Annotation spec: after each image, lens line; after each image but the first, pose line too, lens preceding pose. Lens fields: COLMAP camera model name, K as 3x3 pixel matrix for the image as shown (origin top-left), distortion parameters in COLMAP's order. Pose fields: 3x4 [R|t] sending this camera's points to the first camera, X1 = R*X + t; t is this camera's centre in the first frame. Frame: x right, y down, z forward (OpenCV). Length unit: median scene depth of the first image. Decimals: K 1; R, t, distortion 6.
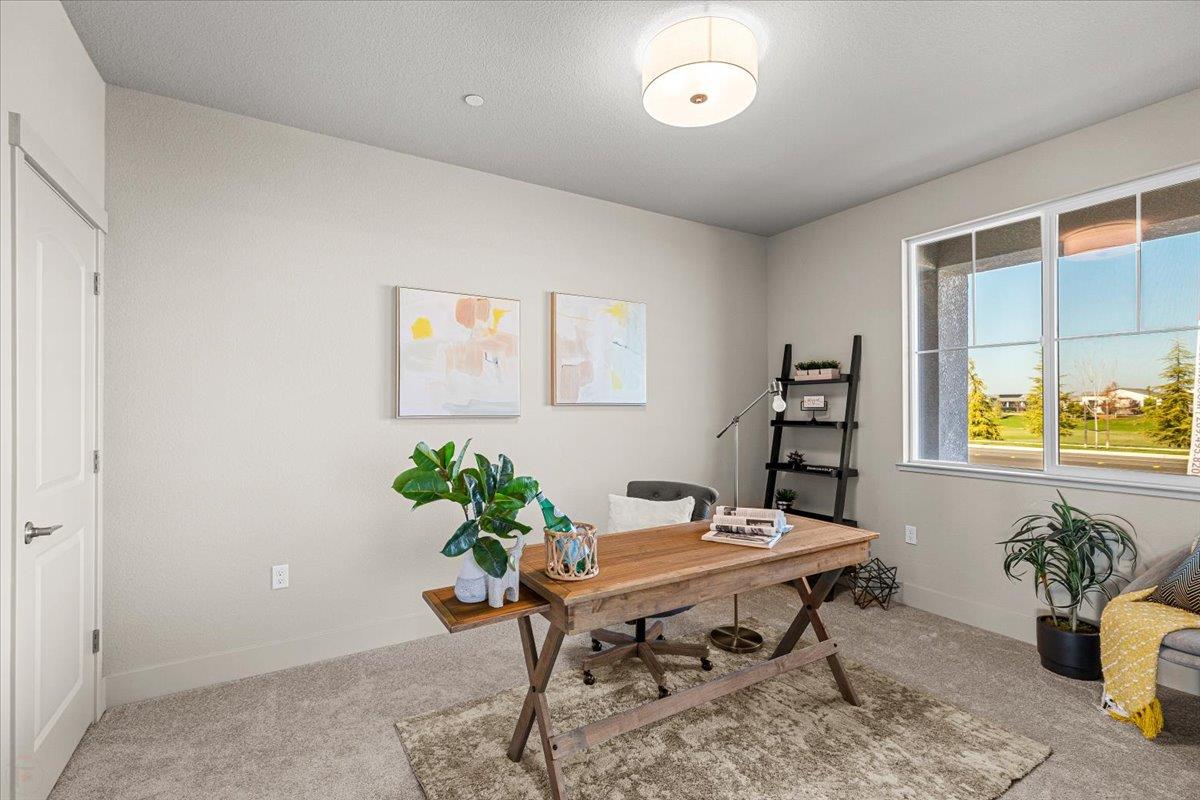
lens RADIAL K [[535.4, 0, 601.2], [0, 535.4, 402.9], [0, 0, 1]] dist [-0.001922, -0.000523]
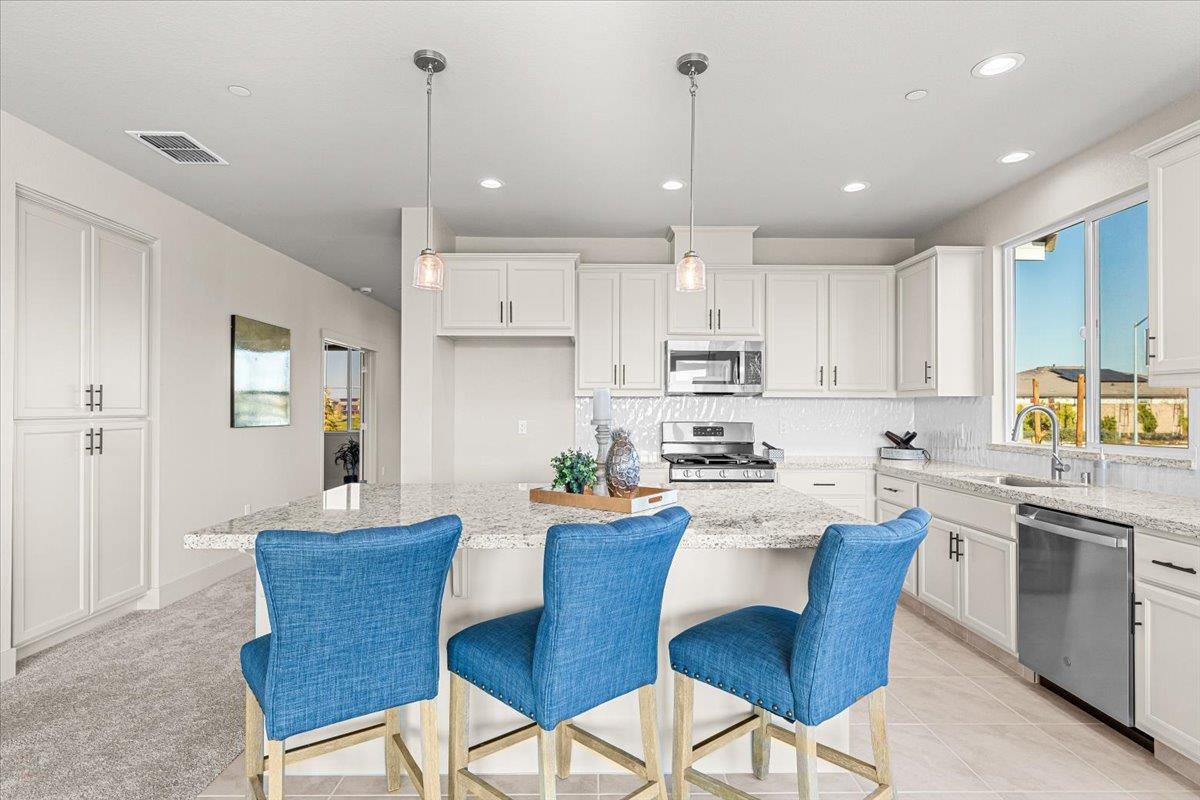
lens RADIAL K [[619.1, 0, 594.4], [0, 619.1, 404.1], [0, 0, 1]] dist [-0.010441, 0.002267]
pose [[0.515264, 0.011001, 0.856961, -0.366962], [-0.009187, 0.999931, -0.007312, -0.002887], [-0.856982, -0.004105, 0.515329, -0.506786]]
